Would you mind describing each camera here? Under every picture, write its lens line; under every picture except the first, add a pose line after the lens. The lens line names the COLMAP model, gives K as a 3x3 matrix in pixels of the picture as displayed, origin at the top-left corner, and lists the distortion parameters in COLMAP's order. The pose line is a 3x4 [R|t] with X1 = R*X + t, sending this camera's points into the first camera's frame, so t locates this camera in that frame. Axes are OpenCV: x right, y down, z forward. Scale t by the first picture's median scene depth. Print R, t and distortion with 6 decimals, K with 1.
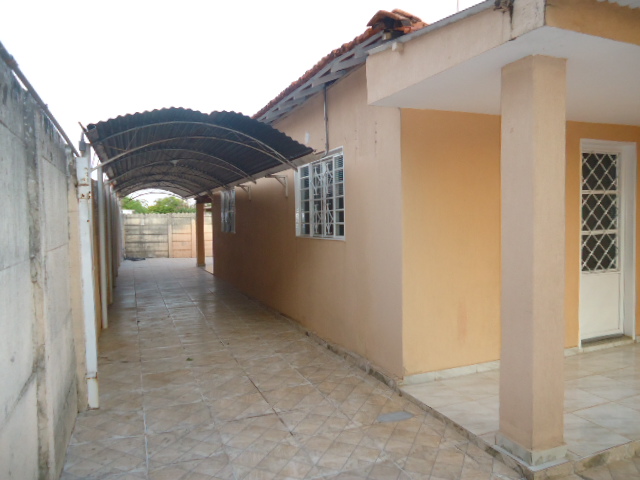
lens RADIAL K [[463.9, 0, 320.0], [0, 463.9, 240.0], [0, 0, 1]] dist [-0.006742, 0.002696]
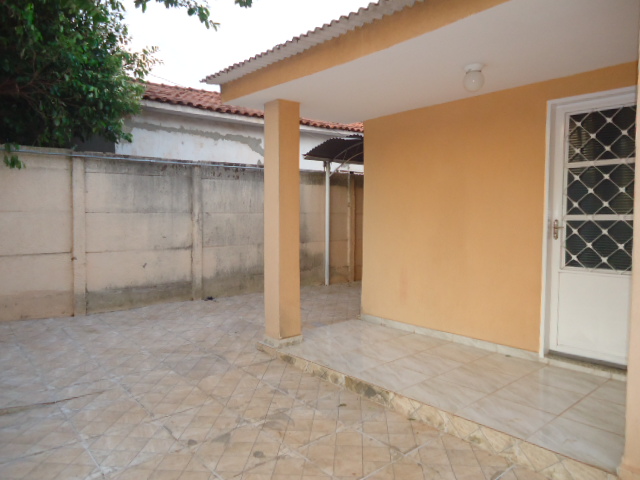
lens RADIAL K [[463.9, 0, 320.0], [0, 463.9, 240.0], [0, 0, 1]] dist [-0.006742, 0.002696]
pose [[0.312793, 0.071242, -0.947146, 1.162132], [-0.048488, 0.997081, 0.058985, -0.002662], [0.948583, 0.027476, 0.315334, 0.348004]]
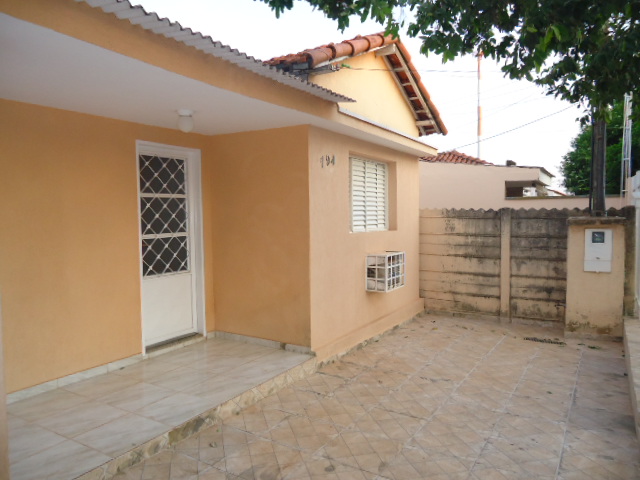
lens RADIAL K [[463.9, 0, 320.0], [0, 463.9, 240.0], [0, 0, 1]] dist [-0.006742, 0.002696]
pose [[0.810263, -0.023847, 0.585582, 0.285026], [0.024360, 0.999679, 0.007005, -0.006044], [-0.585560, 0.008589, 0.810583, -0.012468]]
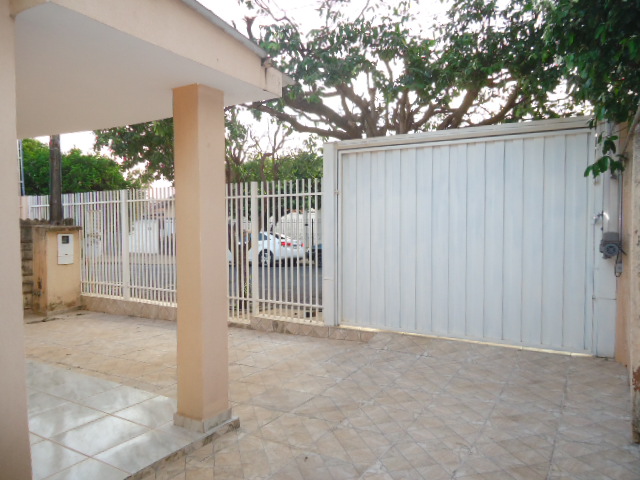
lens RADIAL K [[463.9, 0, 320.0], [0, 463.9, 240.0], [0, 0, 1]] dist [-0.006742, 0.002696]
pose [[-0.600253, -0.011022, 0.799734, -0.374862], [0.049753, 0.997454, 0.051090, -0.026600], [-0.798261, 0.070456, -0.598177, 0.827951]]
